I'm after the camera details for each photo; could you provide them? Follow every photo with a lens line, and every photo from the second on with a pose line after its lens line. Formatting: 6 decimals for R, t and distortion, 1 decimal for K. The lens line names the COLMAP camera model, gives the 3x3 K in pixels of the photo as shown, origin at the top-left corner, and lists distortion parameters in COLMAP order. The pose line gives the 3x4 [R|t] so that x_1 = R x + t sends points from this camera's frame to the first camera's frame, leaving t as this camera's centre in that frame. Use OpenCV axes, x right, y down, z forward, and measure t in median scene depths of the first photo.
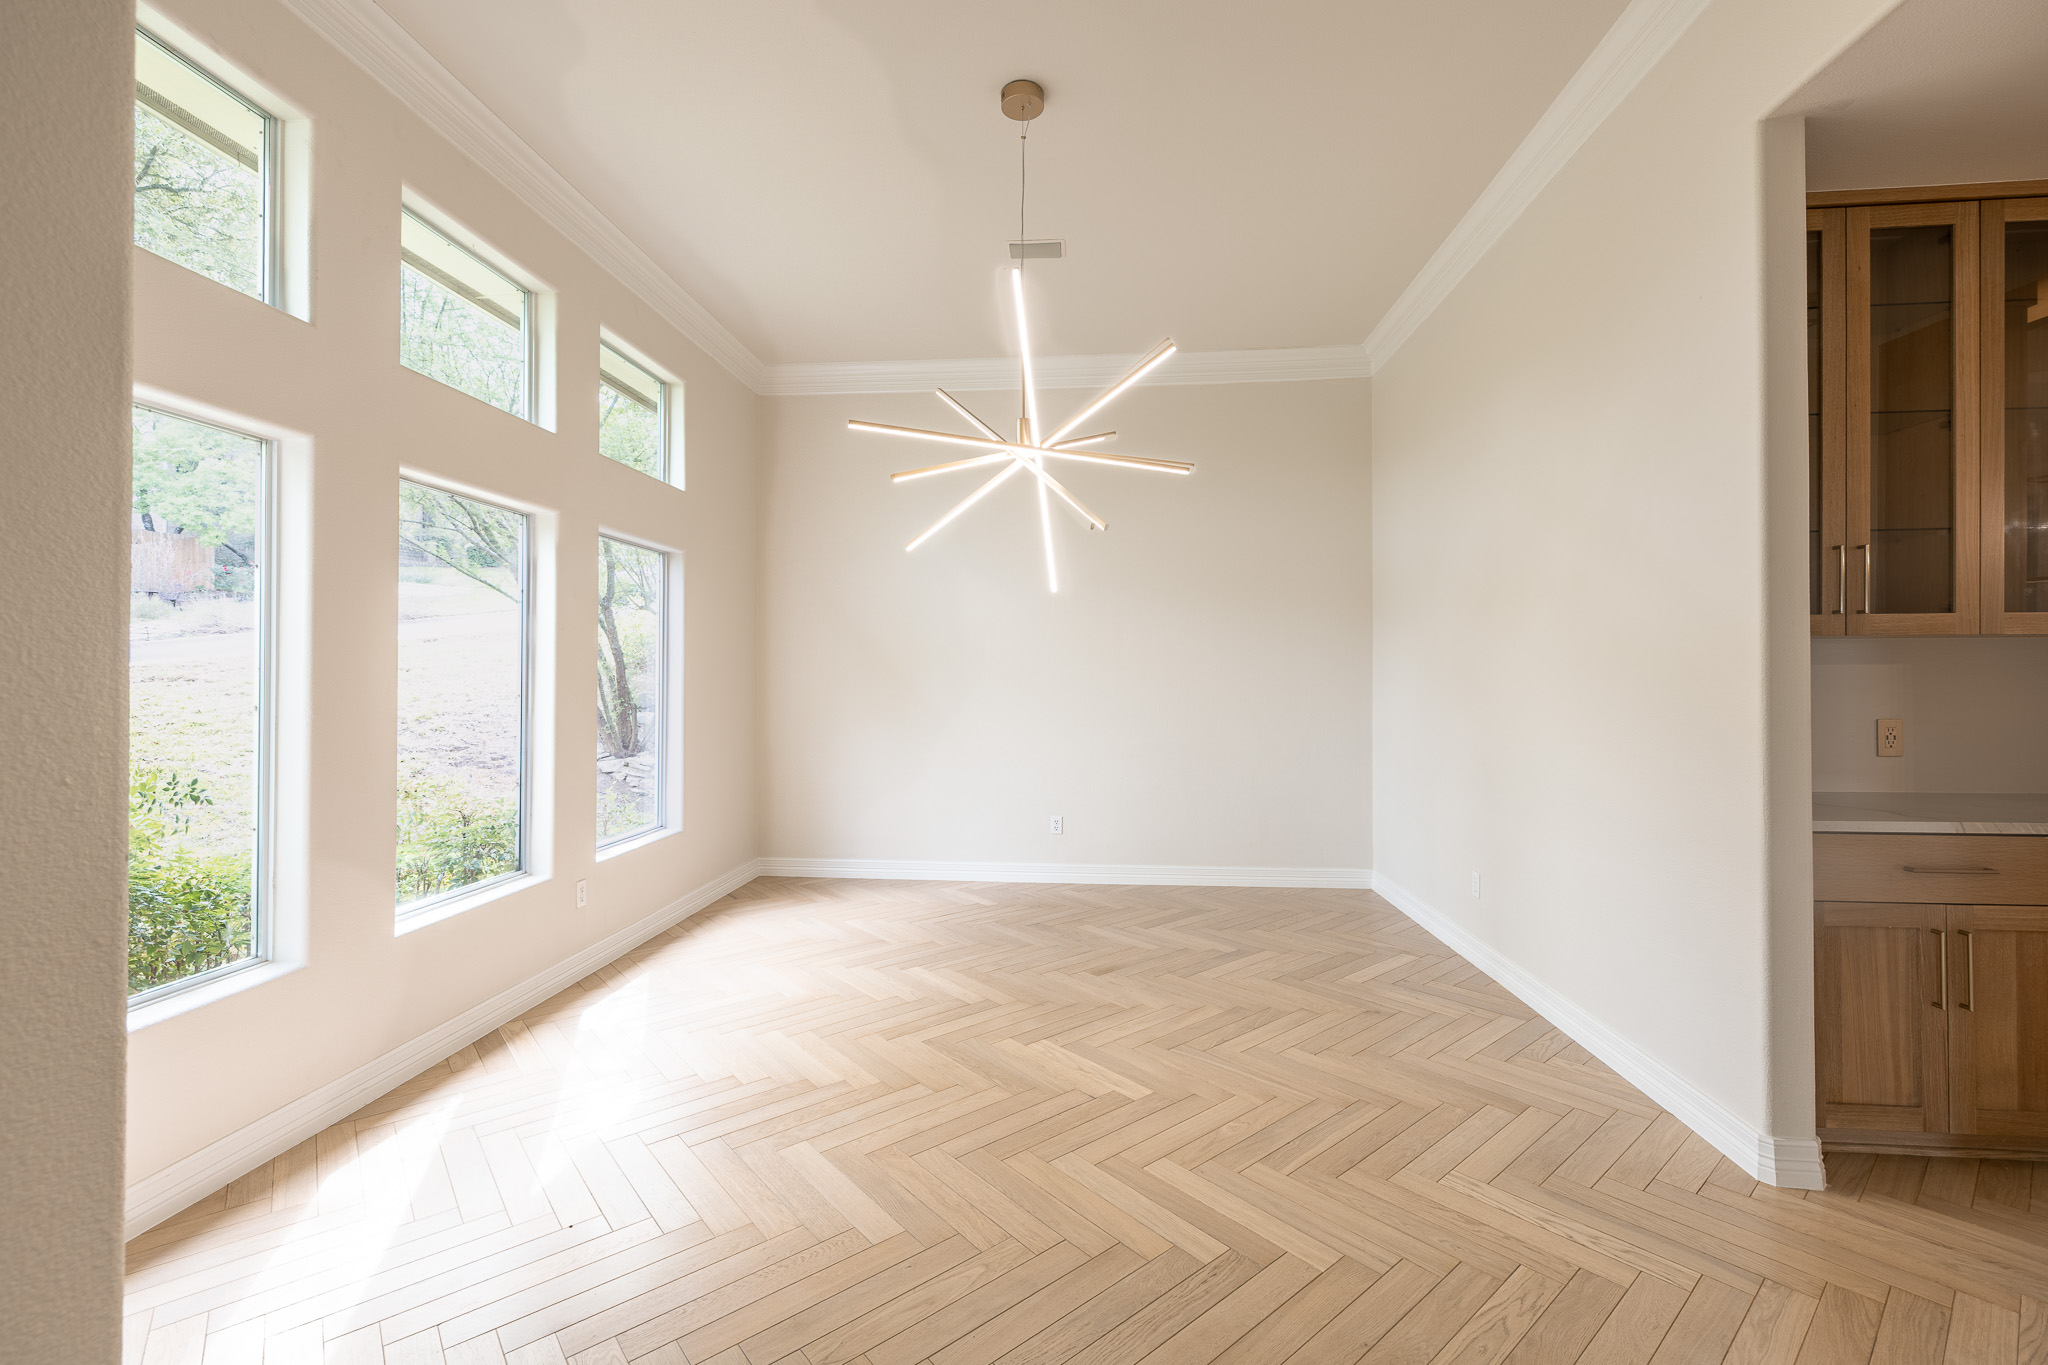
lens RADIAL K [[862.3, 0, 1026.2], [0, 862.3, 674.9], [0, 0, 1]] dist [0.000539, 0.000102]
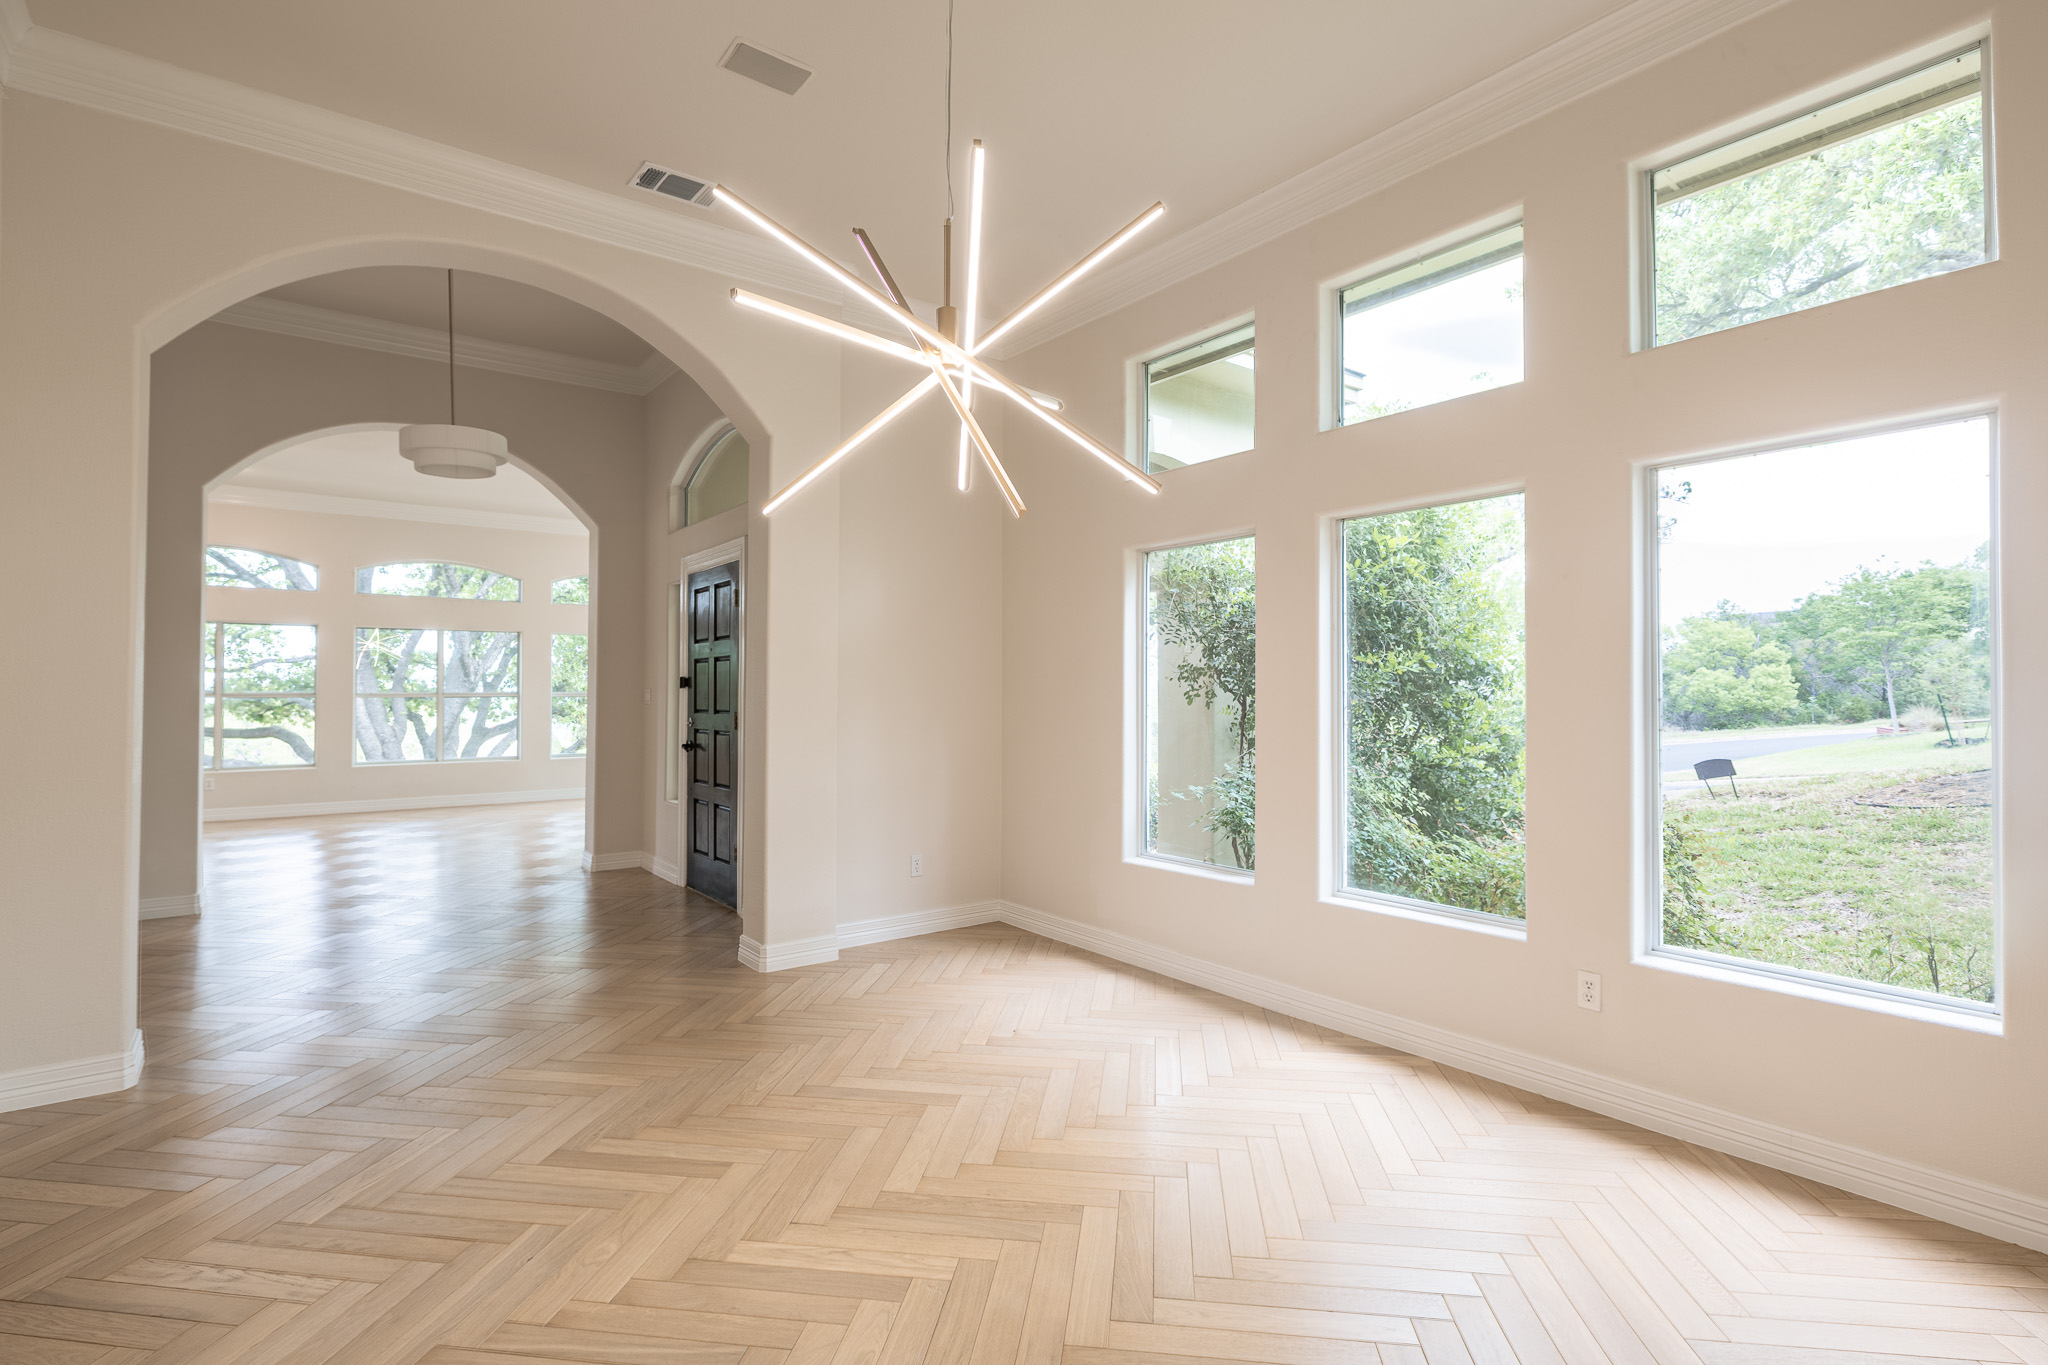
lens RADIAL K [[953.7, 0, 1024.0], [0, 953.7, 682.5], [0, 0, 1]] dist [-0.000093, -0.000324]
pose [[-0.739728, -0.007082, -0.672869, 0.528212], [0.007401, 0.999799, -0.018659, 0.012287], [0.672865, -0.018782, -0.739527, 1.849247]]
